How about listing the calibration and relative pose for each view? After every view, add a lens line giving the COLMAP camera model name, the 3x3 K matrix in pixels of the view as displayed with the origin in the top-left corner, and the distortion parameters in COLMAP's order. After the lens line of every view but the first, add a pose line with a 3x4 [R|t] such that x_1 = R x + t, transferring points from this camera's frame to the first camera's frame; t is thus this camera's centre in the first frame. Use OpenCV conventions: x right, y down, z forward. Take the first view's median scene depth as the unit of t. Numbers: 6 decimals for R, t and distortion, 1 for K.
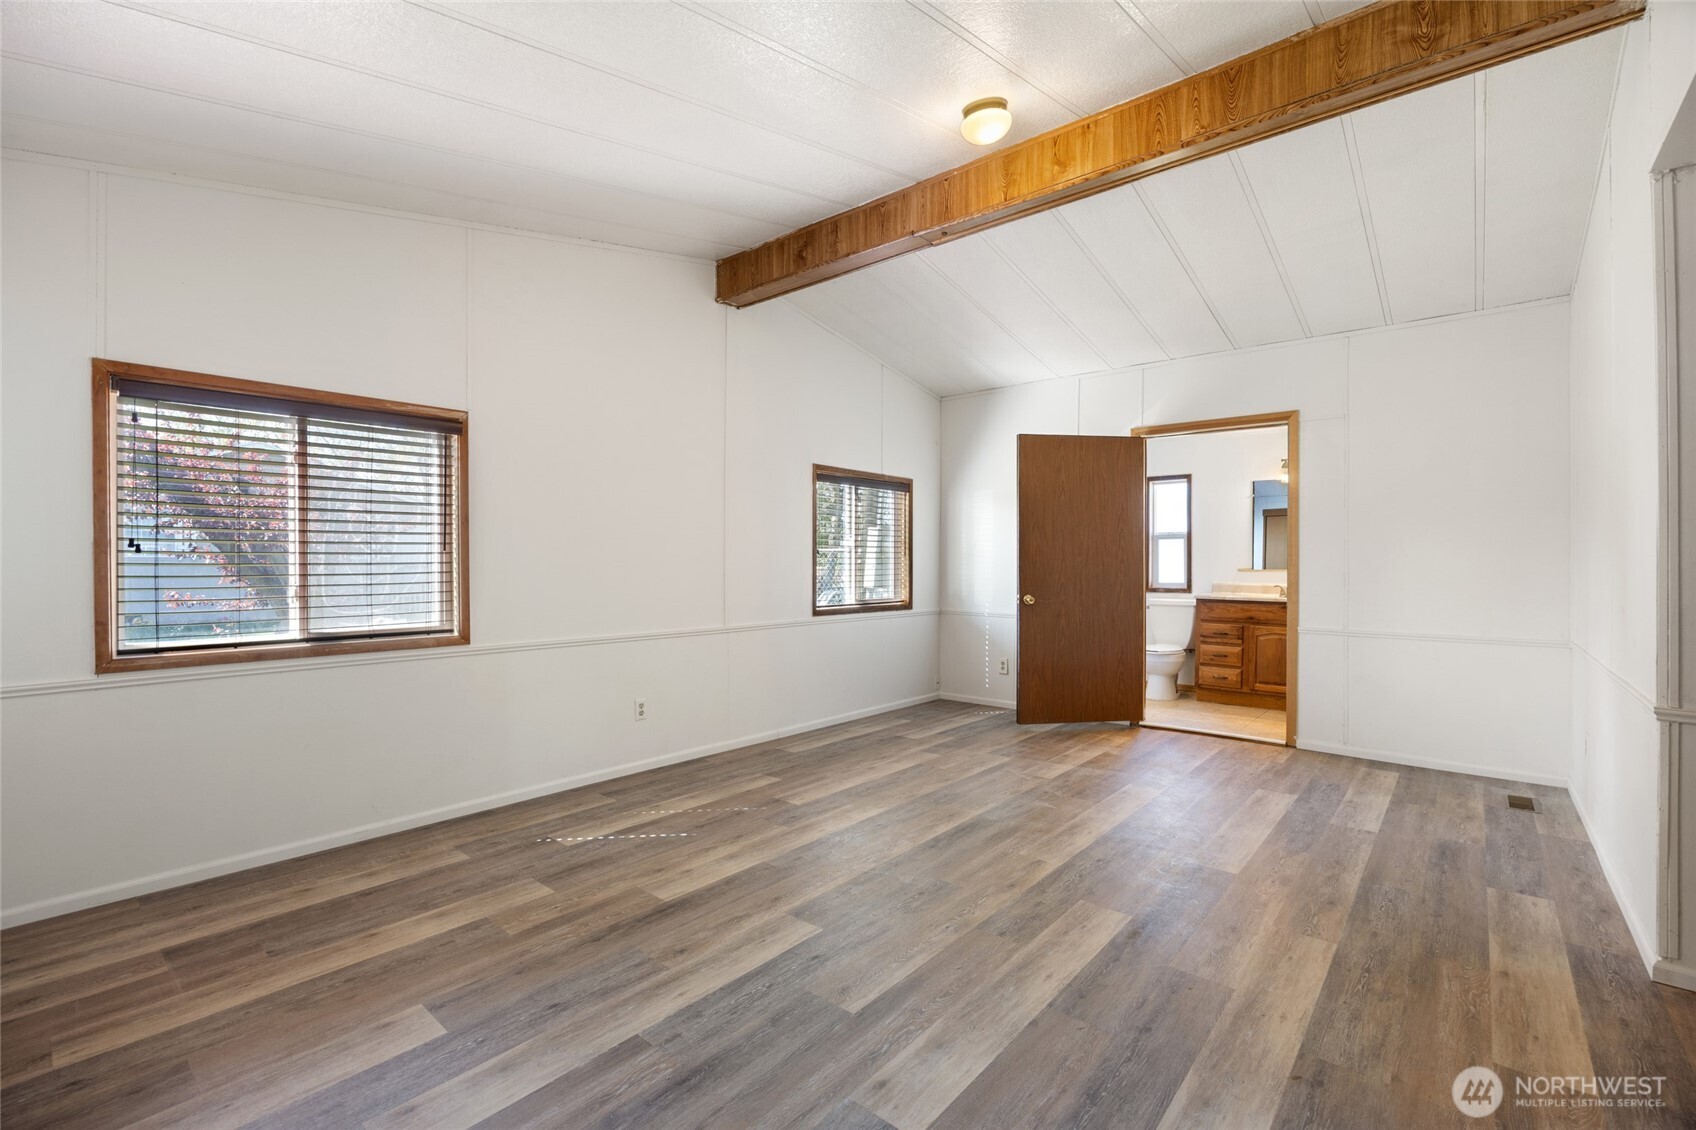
lens RADIAL K [[735.0, 0, 845.4], [0, 735.0, 565.8], [0, 0, 1]] dist [-0.005201, -0.000294]
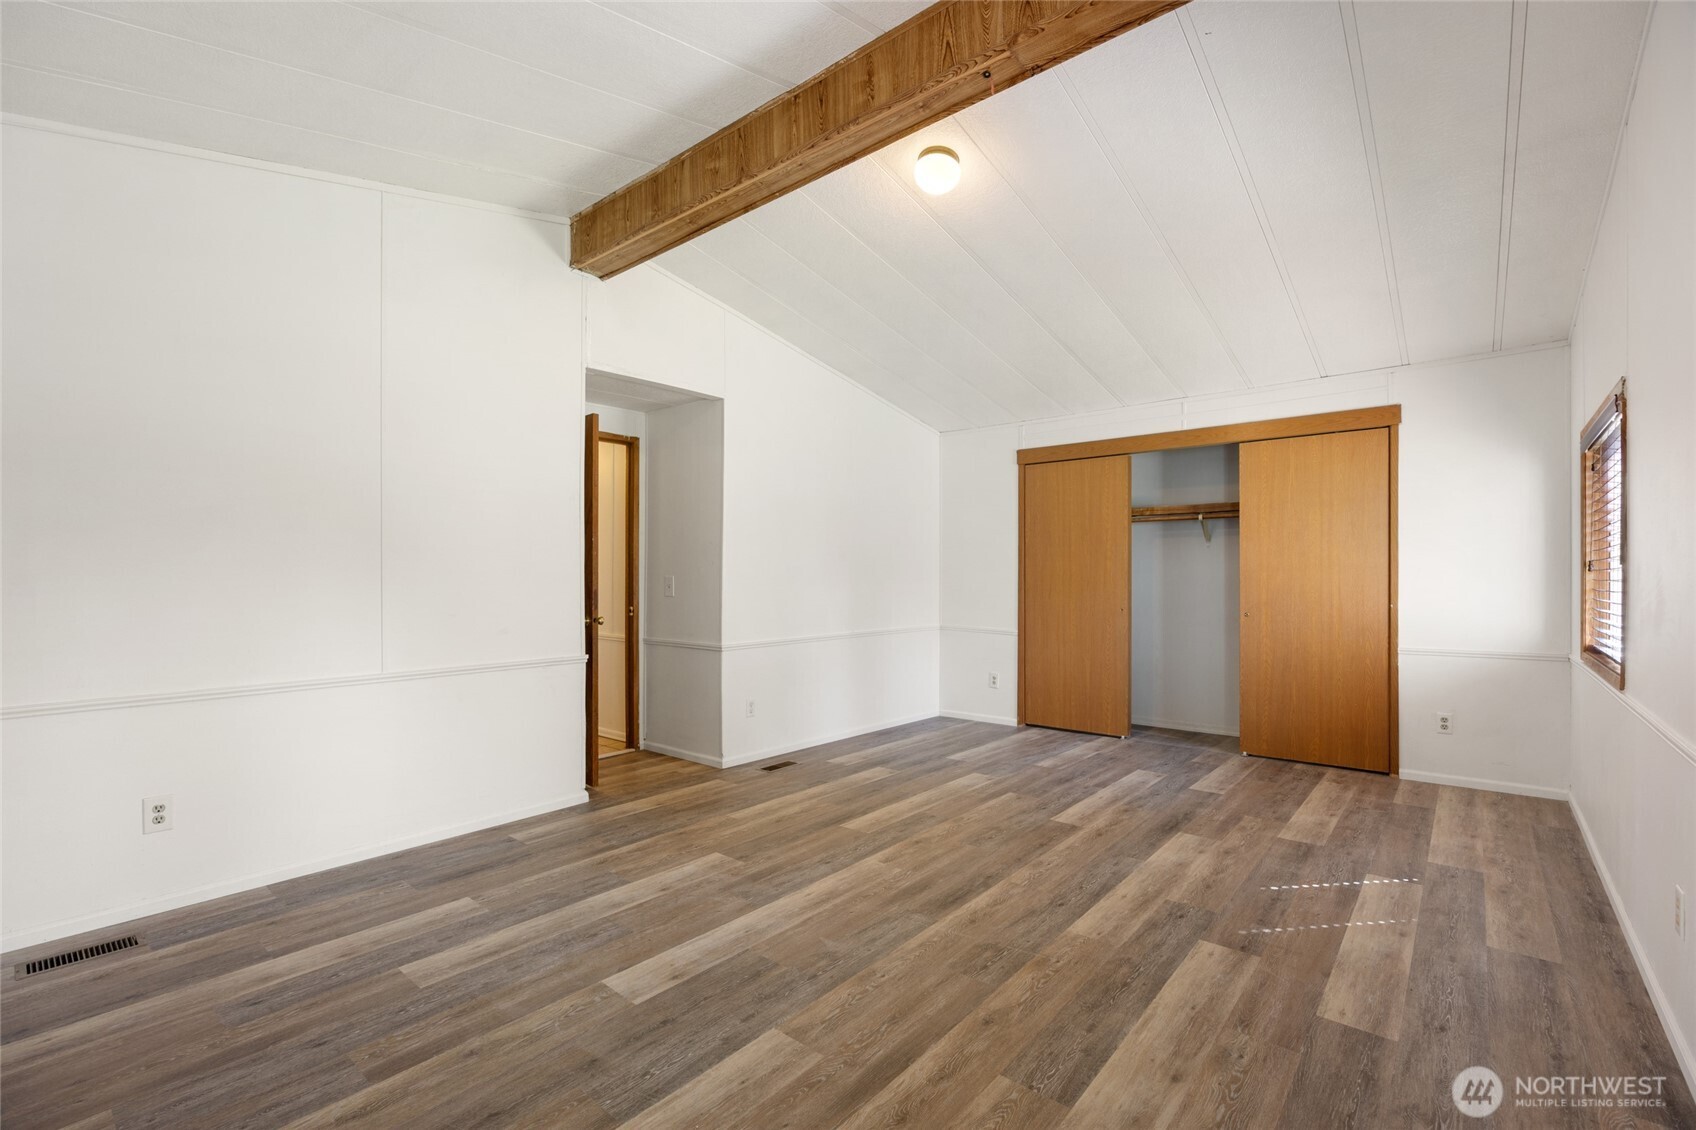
lens RADIAL K [[735.0, 0, 848.4], [0, 735.0, 571.4], [0, 0, 1]] dist [-0.005201, -0.000294]
pose [[-0.999975, -0.001471, -0.006889, 0.306299], [-0.001463, 0.999998, -0.001067, -0.012742], [0.006890, -0.001057, -0.999976, 1.939386]]
